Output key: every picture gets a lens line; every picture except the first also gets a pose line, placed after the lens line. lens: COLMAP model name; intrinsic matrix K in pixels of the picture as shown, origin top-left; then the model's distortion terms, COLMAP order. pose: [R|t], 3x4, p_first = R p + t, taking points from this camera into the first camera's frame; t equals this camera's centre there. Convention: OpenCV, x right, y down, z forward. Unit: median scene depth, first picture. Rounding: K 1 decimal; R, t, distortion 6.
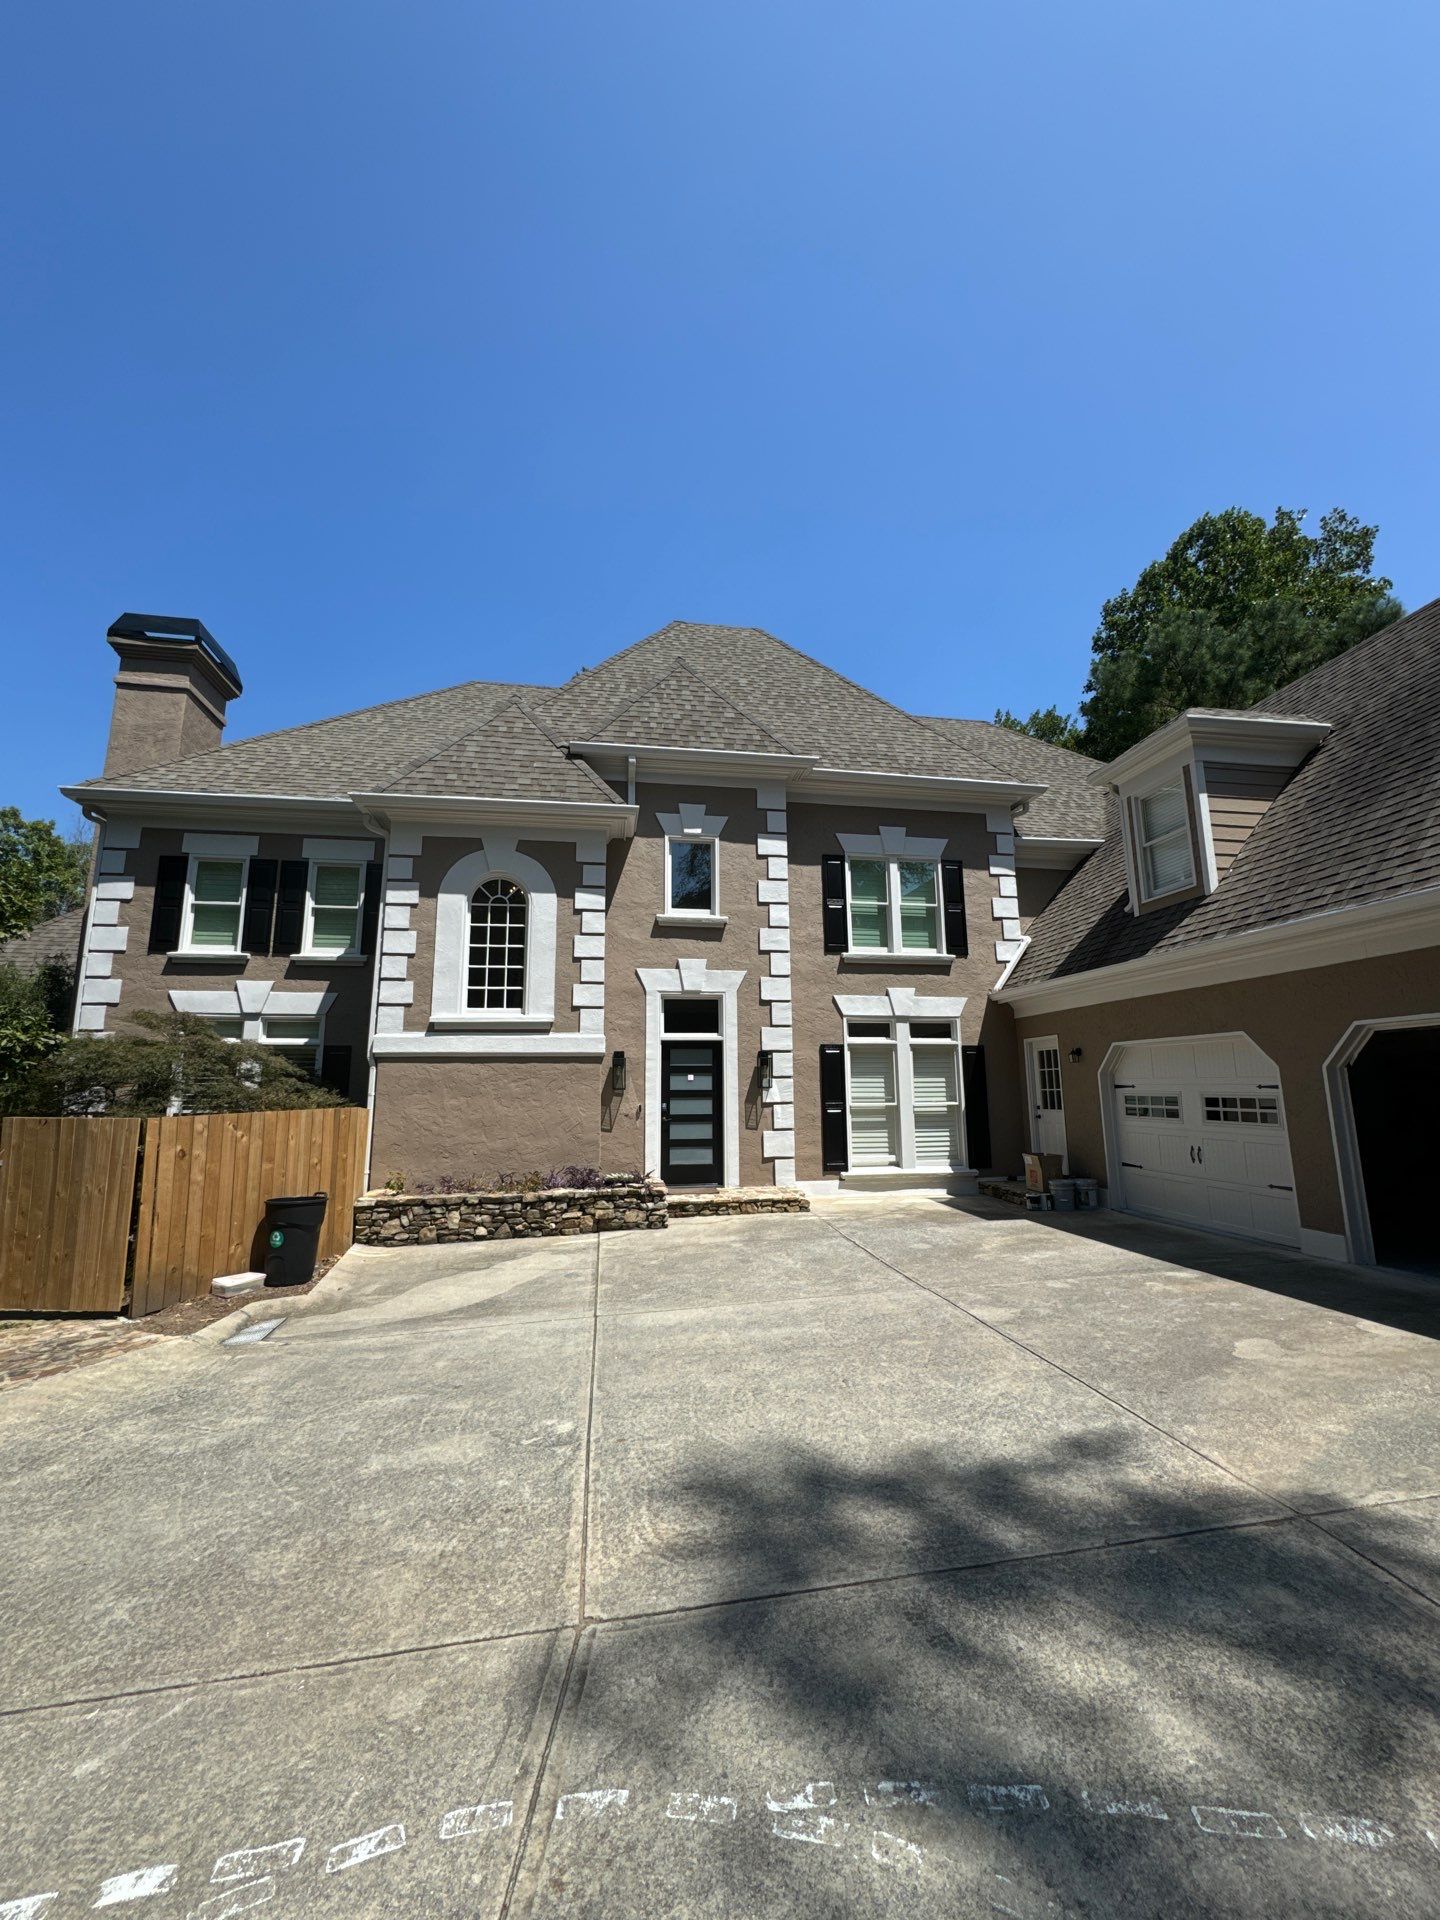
lens RADIAL K [[762.3, 0, 721.5], [0, 762.3, 962.9], [0, 0, 1]] dist [-0.005334, -0.000134]
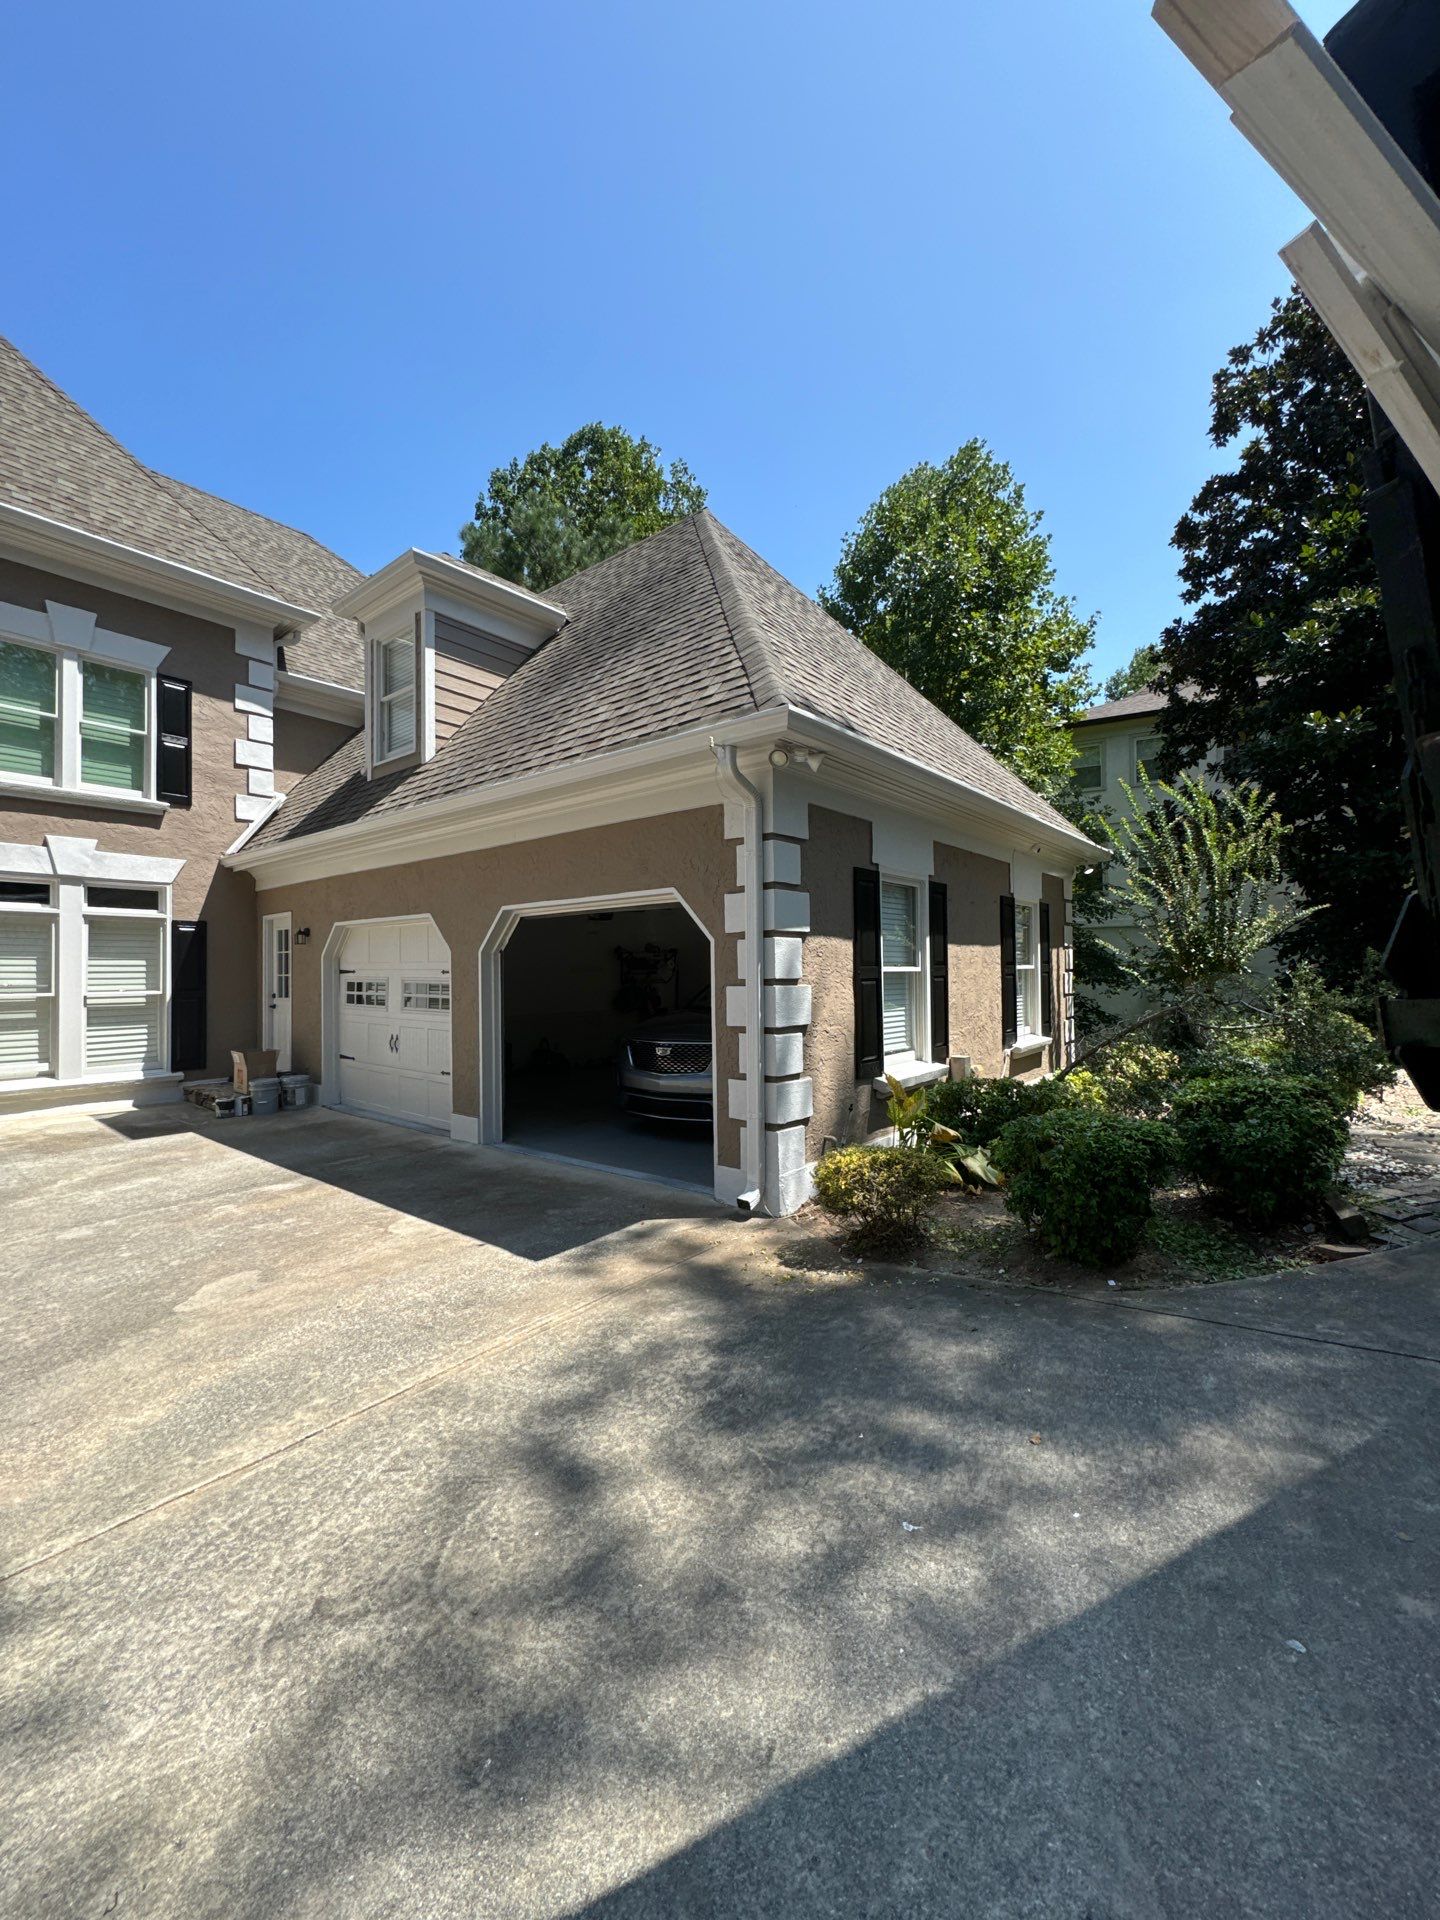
lens RADIAL K [[762.3, 0, 721.5], [0, 762.3, 962.9], [0, 0, 1]] dist [-0.005334, -0.000134]
pose [[0.750693, 0.008456, 0.660597, 0.231066], [-0.106308, 0.988434, 0.108154, 0.007368], [-0.652042, -0.151417, 0.742909, 0.041469]]
